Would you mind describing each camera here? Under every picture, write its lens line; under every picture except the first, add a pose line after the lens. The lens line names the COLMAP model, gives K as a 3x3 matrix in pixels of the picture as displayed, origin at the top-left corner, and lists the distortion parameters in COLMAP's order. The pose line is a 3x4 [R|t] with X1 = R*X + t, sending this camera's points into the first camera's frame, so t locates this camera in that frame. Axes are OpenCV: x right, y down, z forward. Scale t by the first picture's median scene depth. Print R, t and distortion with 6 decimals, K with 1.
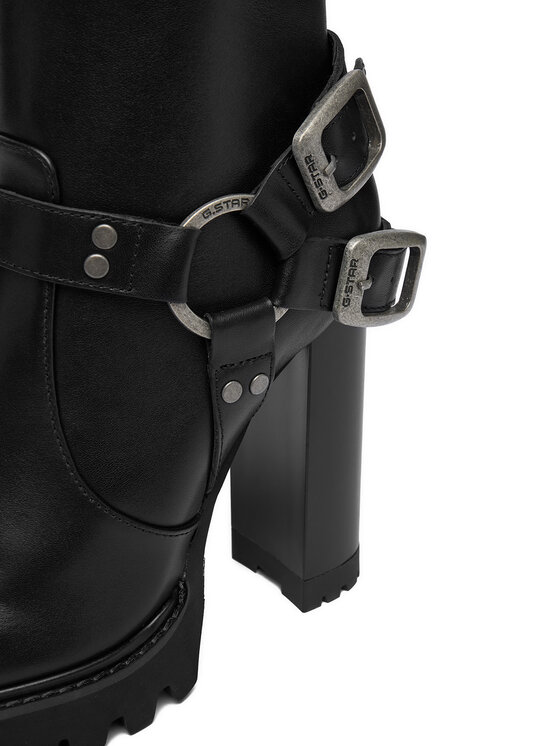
lens RADIAL K [[1106.2, 0, 280.0], [0, 1106.2, 373.0], [0, 0, 1]] dist [0.001764, -0.007282]
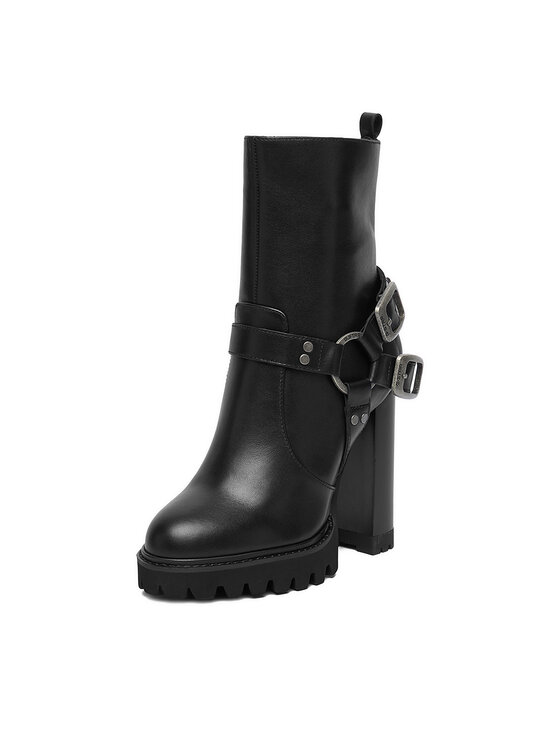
lens RADIAL K [[1107.0, 0, 280.0], [0, 1107.0, 373.0], [0, 0, 1]] dist [0.007556, 0.003455]
pose [[0.990296, -0.022284, 0.137179, -0.499074], [0.053346, 0.972399, -0.227143, 0.426351], [-0.128331, 0.232256, 0.964152, -1.154913]]
